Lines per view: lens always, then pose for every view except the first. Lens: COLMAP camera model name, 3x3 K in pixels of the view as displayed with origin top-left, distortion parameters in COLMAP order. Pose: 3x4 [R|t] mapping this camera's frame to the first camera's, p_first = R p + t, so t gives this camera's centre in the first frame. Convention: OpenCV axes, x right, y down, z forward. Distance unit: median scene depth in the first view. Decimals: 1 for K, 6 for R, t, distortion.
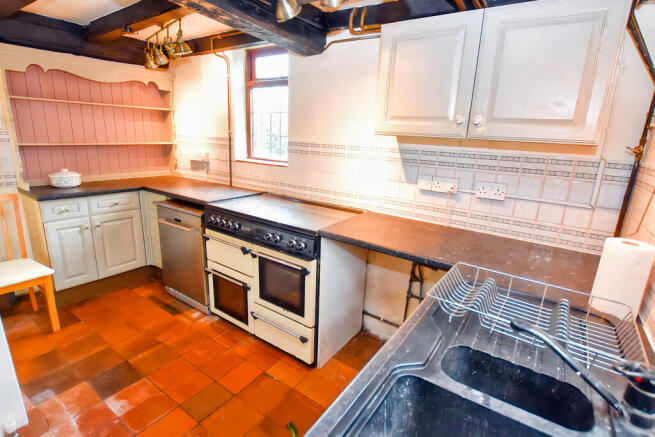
lens RADIAL K [[314.6, 0, 330.3], [0, 314.6, 216.6], [0, 0, 1]] dist [-0.013324, 0.000568]
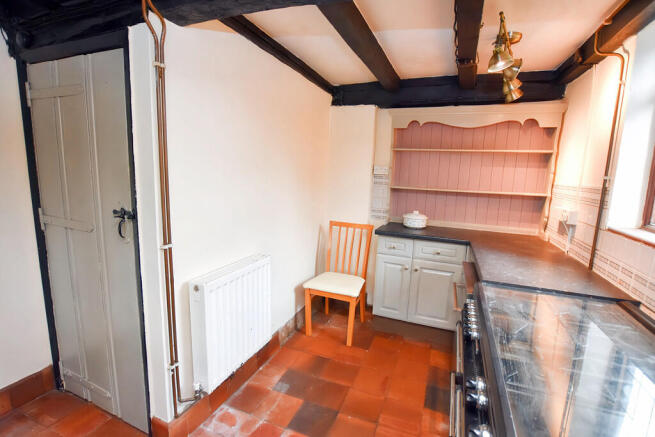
lens RADIAL K [[314.6, 0, 328.2], [0, 314.6, 220.0], [0, 0, 1]] dist [-0.013324, 0.000568]
pose [[0.231237, 0.121576, -0.965271, 0.128244], [-0.270574, 0.961056, 0.056227, -0.098068], [0.934515, 0.248176, 0.255127, 0.425113]]
